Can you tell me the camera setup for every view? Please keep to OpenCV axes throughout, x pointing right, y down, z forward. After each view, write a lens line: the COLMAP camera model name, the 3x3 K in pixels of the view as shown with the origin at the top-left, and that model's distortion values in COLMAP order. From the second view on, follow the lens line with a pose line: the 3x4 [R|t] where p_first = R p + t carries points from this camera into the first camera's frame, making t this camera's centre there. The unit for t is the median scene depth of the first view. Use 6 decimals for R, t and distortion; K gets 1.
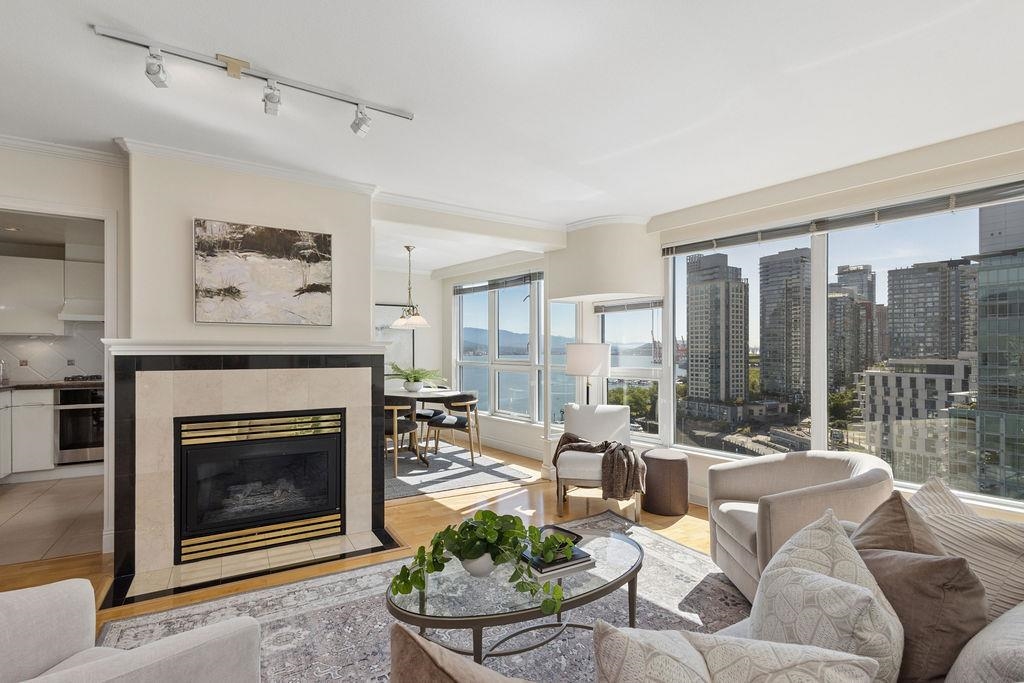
lens RADIAL K [[483.5, 0, 515.4], [0, 483.5, 346.4], [0, 0, 1]] dist [0.014584, 0.001028]
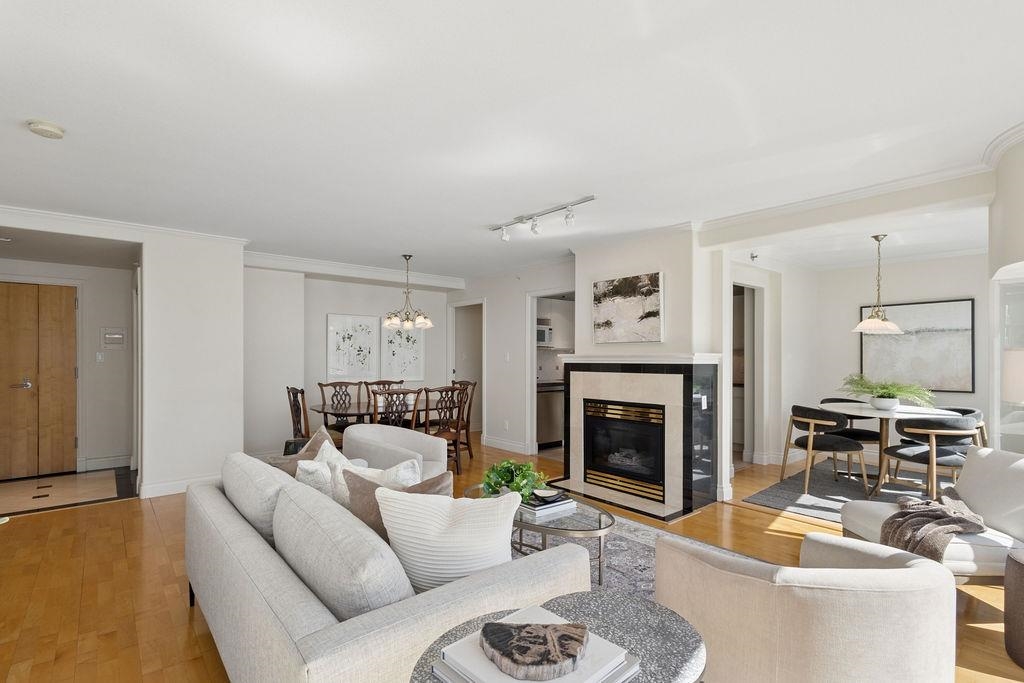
lens RADIAL K [[483.5, 0, 507.7], [0, 483.5, 349.5], [0, 0, 1]] dist [0.014584, 0.001028]
pose [[0.148762, -0.020492, -0.988661, 0.862001], [0.010435, 0.999762, -0.019152, -0.000264], [0.988818, -0.007468, 0.148941, 0.403045]]
